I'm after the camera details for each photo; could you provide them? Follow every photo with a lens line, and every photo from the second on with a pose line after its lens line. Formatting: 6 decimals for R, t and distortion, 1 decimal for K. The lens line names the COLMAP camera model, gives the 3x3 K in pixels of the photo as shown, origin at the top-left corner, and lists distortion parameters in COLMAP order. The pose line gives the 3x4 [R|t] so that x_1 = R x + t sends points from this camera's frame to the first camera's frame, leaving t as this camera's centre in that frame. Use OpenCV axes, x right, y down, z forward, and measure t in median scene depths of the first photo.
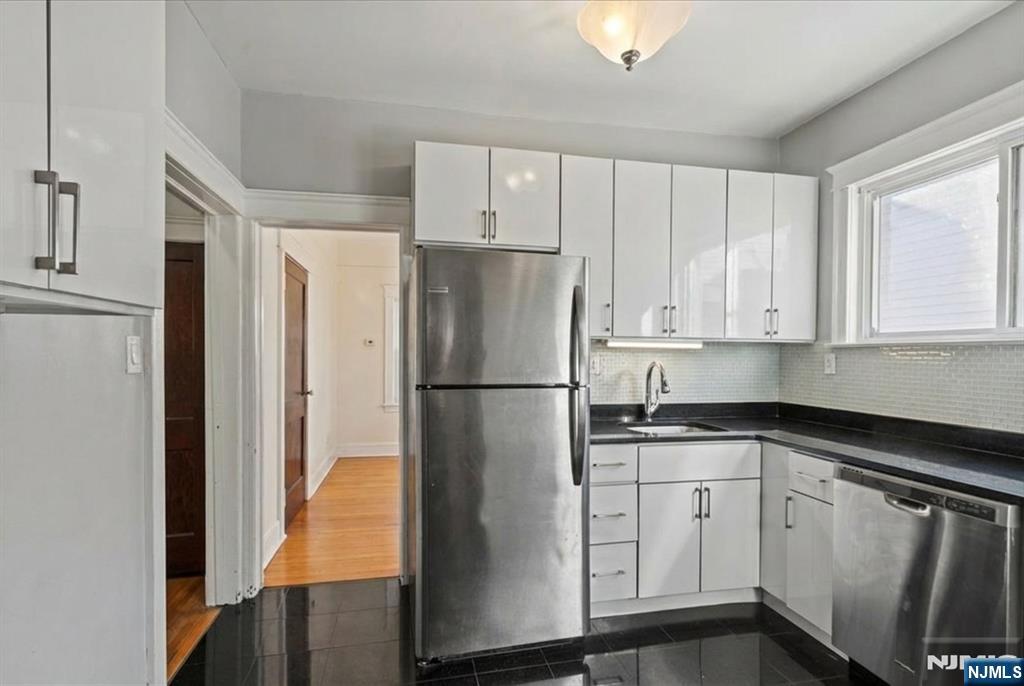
lens RADIAL K [[473.2, 0, 494.3], [0, 473.2, 351.1], [0, 0, 1]] dist [0.000702, 0.000119]
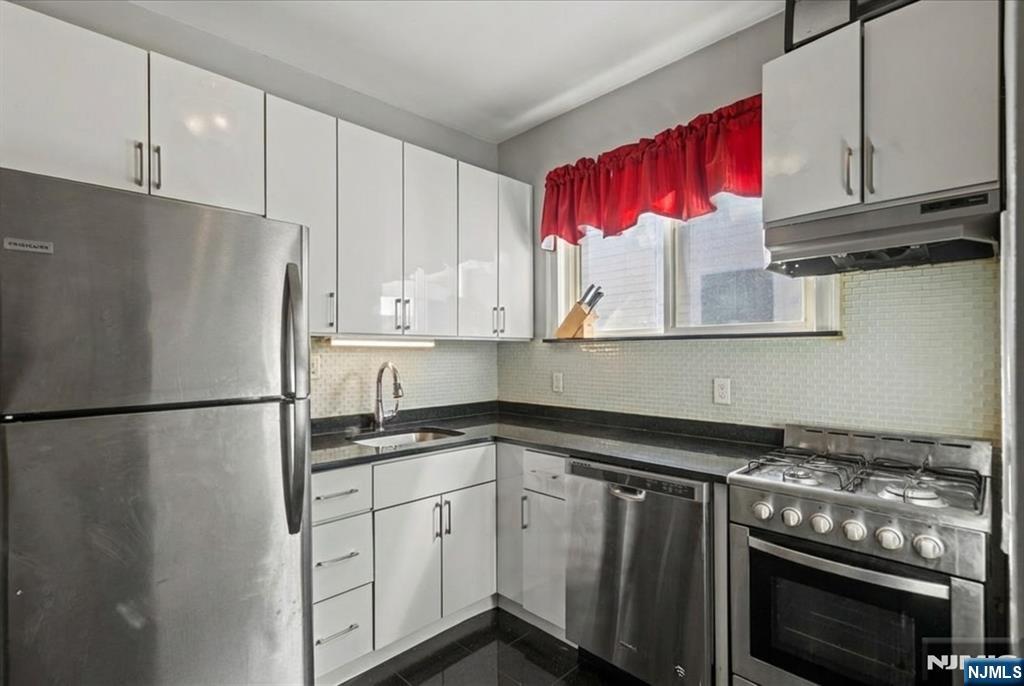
lens RADIAL K [[473.2, 0, 494.3], [0, 473.2, 351.1], [0, 0, 1]] dist [0.000702, 0.000119]
pose [[0.835500, -0.010792, 0.549384, 0.030503], [0.011590, 0.999931, 0.002015, 0.002050], [-0.549368, 0.004684, 0.835567, 0.193665]]
